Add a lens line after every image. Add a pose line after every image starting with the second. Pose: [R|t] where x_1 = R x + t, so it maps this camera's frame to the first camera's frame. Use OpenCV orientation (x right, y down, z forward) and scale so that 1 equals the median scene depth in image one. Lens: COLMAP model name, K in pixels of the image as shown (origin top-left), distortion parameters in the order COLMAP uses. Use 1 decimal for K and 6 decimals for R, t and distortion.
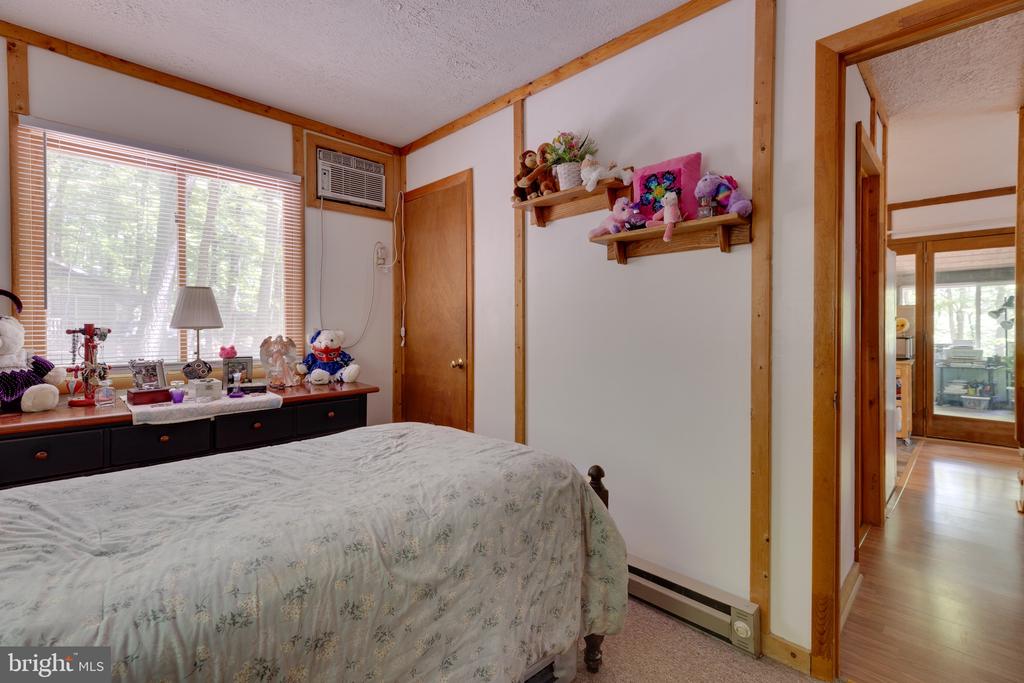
lens RADIAL K [[459.0, 0, 513.9], [0, 459.0, 334.9], [0, 0, 1]] dist [0.002462, 0.000204]
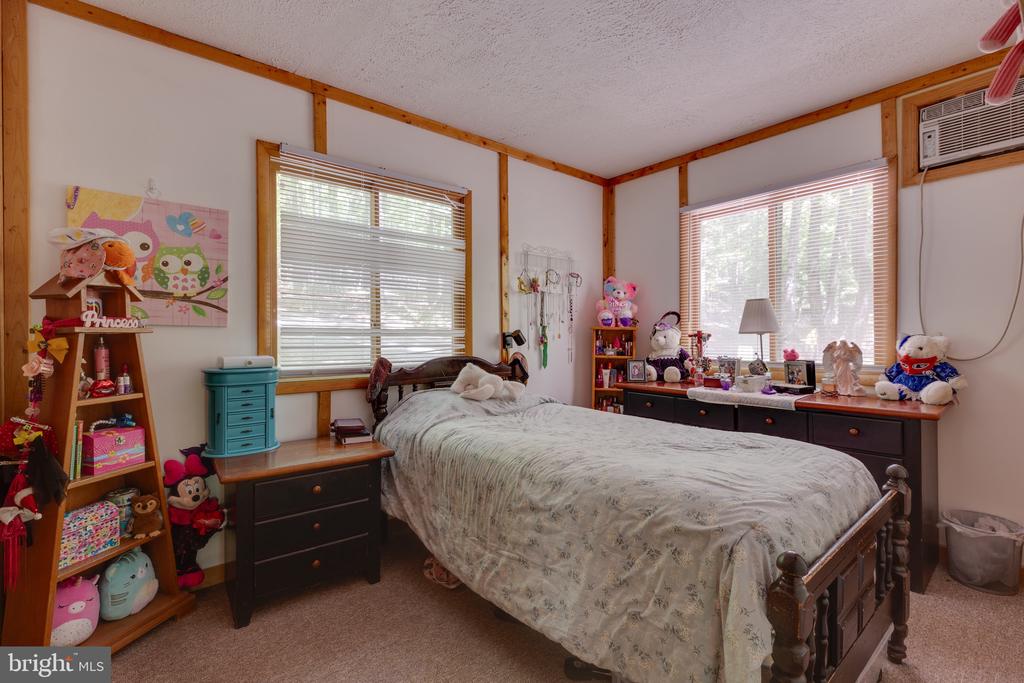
lens RADIAL K [[458.5, 0, 512.0], [0, 458.5, 341.5], [0, 0, 1]] dist [0.001235, 0.000406]
pose [[-0.102128, 0.013603, -0.994678, 0.576497], [-0.011825, 0.999819, 0.014887, -0.003159], [0.994701, 0.013283, -0.101949, 0.476074]]
